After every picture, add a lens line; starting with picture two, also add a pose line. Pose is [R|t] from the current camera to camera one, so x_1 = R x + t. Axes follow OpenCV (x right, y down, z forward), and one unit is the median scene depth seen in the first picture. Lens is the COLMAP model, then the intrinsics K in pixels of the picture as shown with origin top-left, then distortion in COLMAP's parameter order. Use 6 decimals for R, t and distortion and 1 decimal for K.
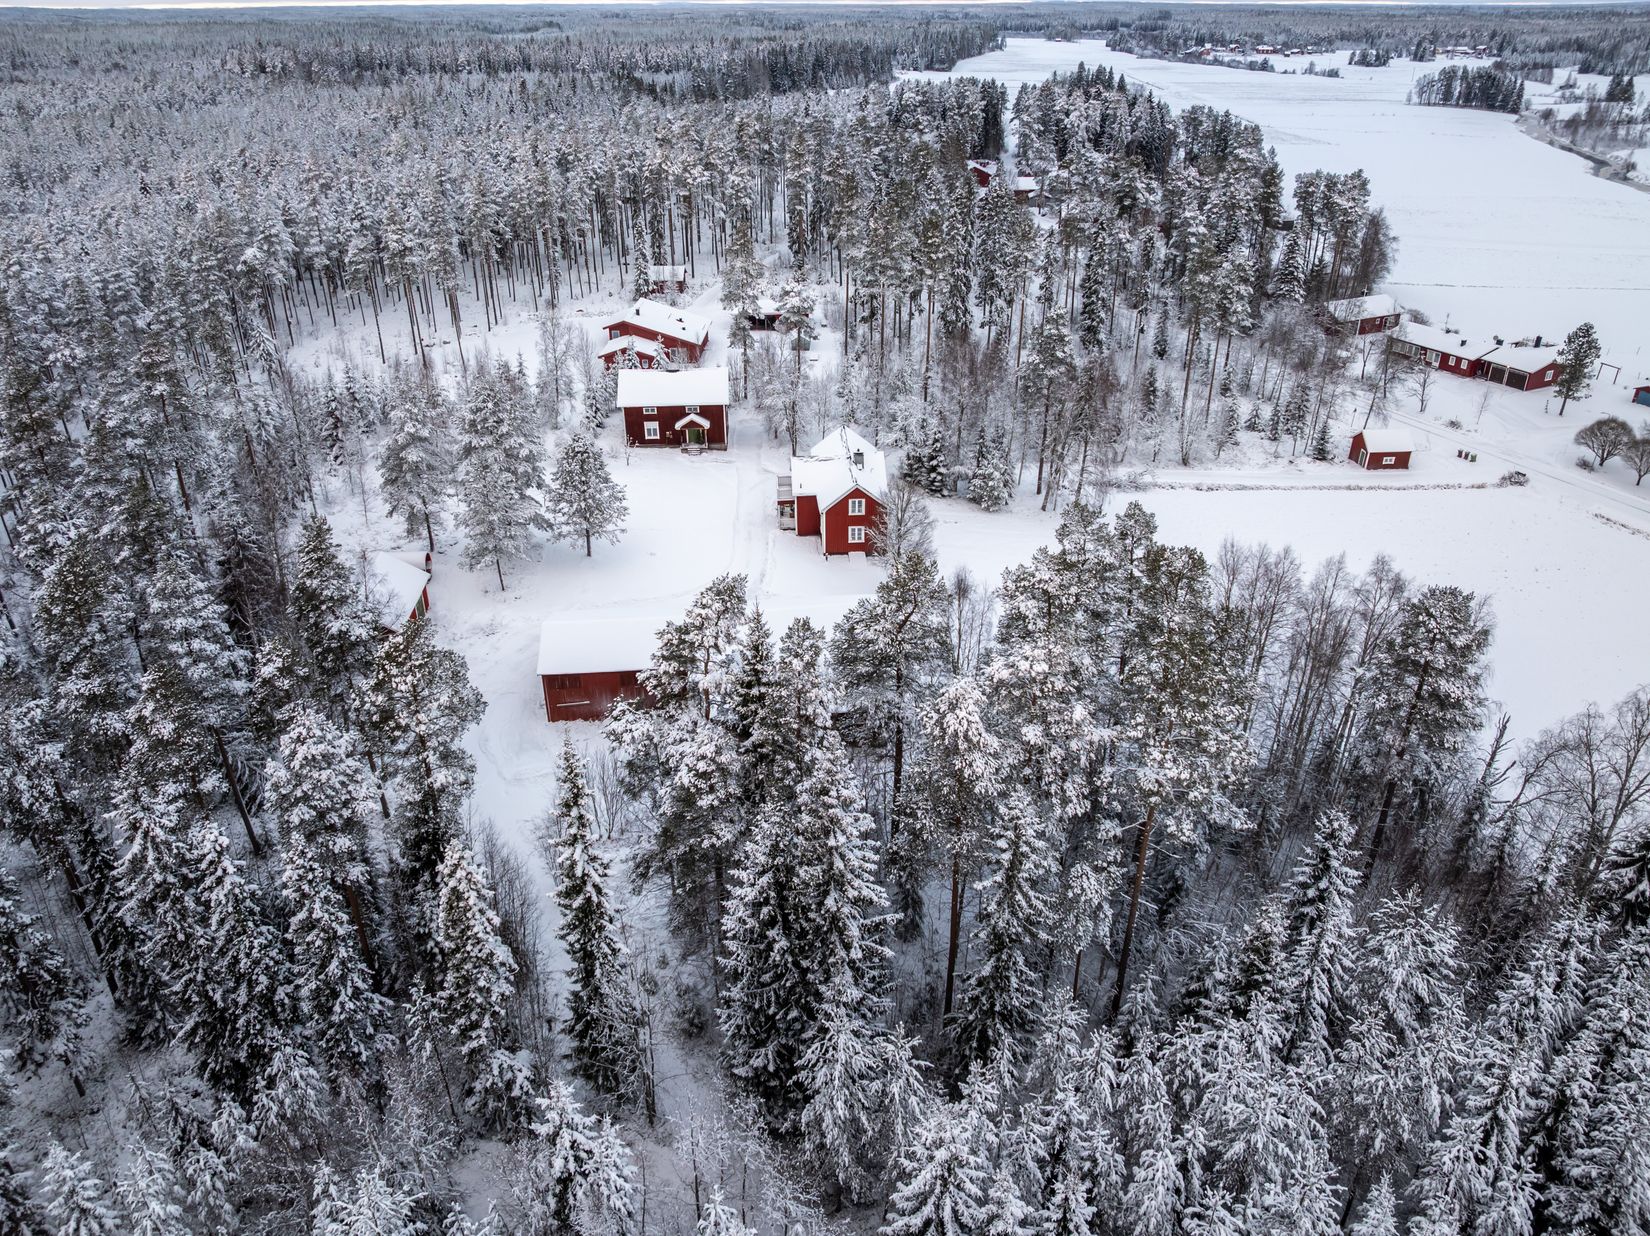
lens RADIAL K [[1168.6, 0, 825.0], [0, 1168.6, 618.0], [0, 0, 1]] dist [-0.035195, 0.010590]
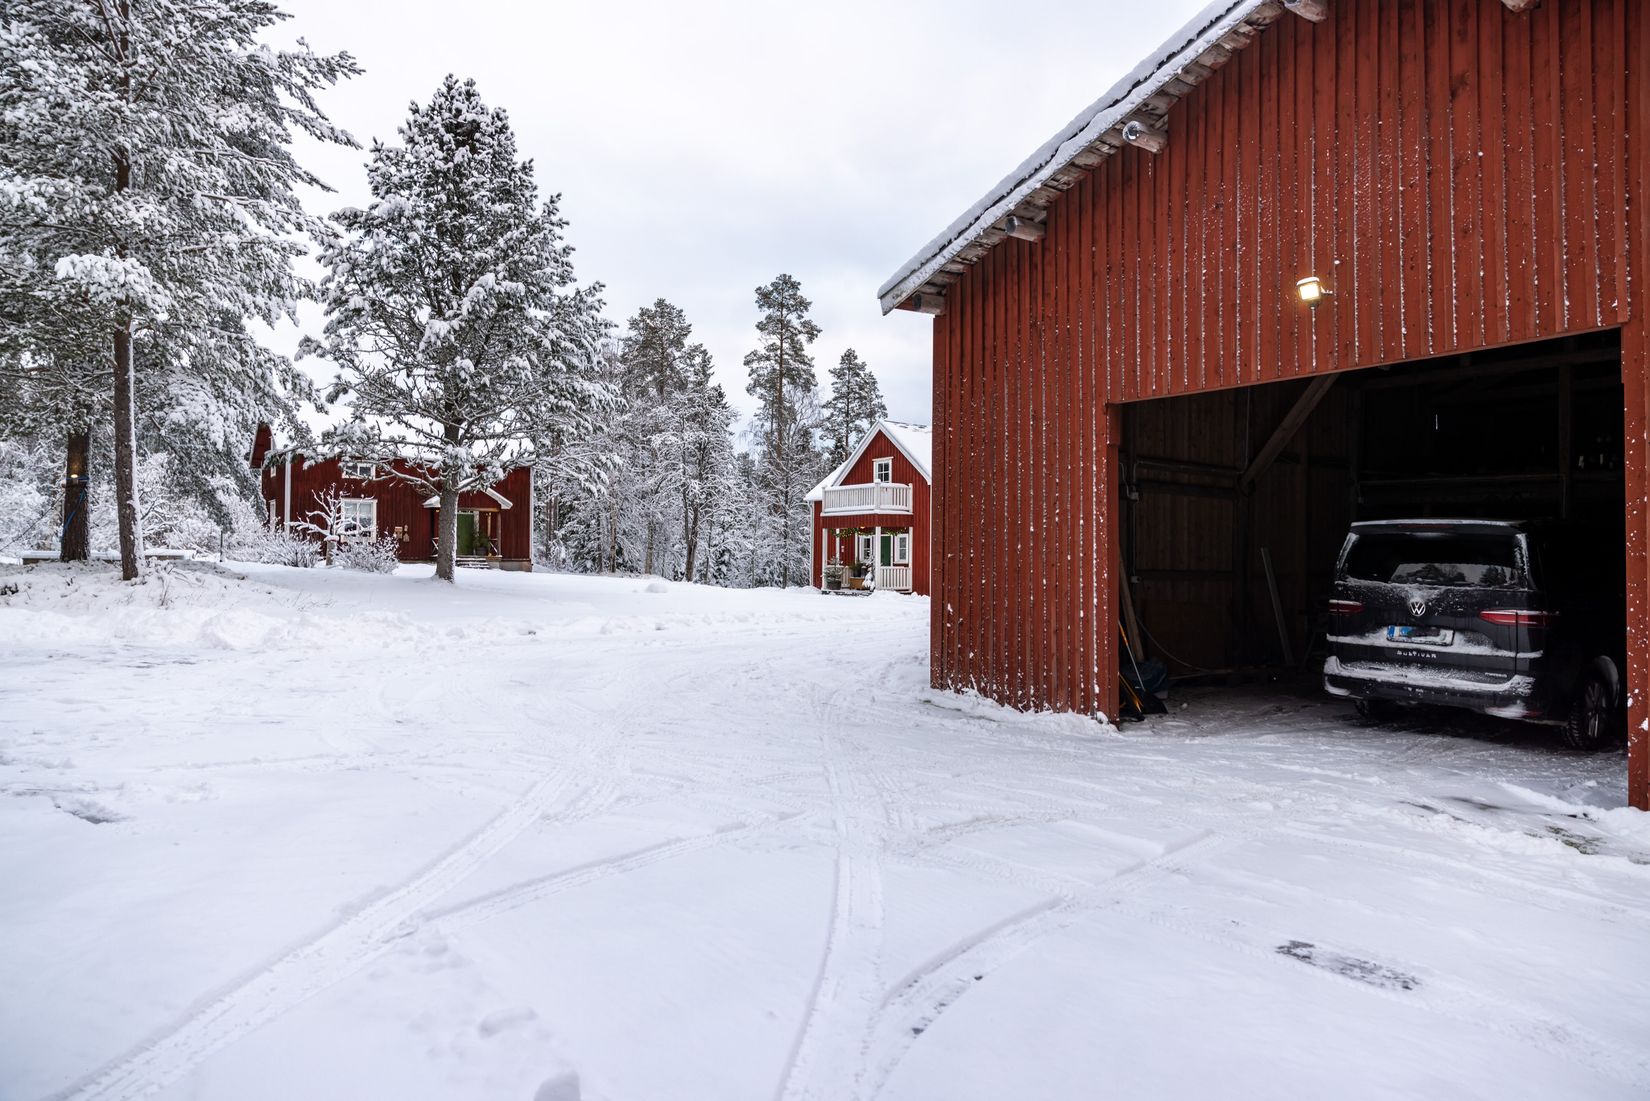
lens RADIAL K [[1112.8, 0, 825.0], [0, 1112.8, 550.5], [0, 0, 1]] dist [0.006237, 0.001239]
pose [[0.856503, 0.019813, 0.515762, -0.212193], [0.231716, 0.878145, -0.418533, 0.052157], [-0.461206, 0.477985, 0.747542, 0.640005]]
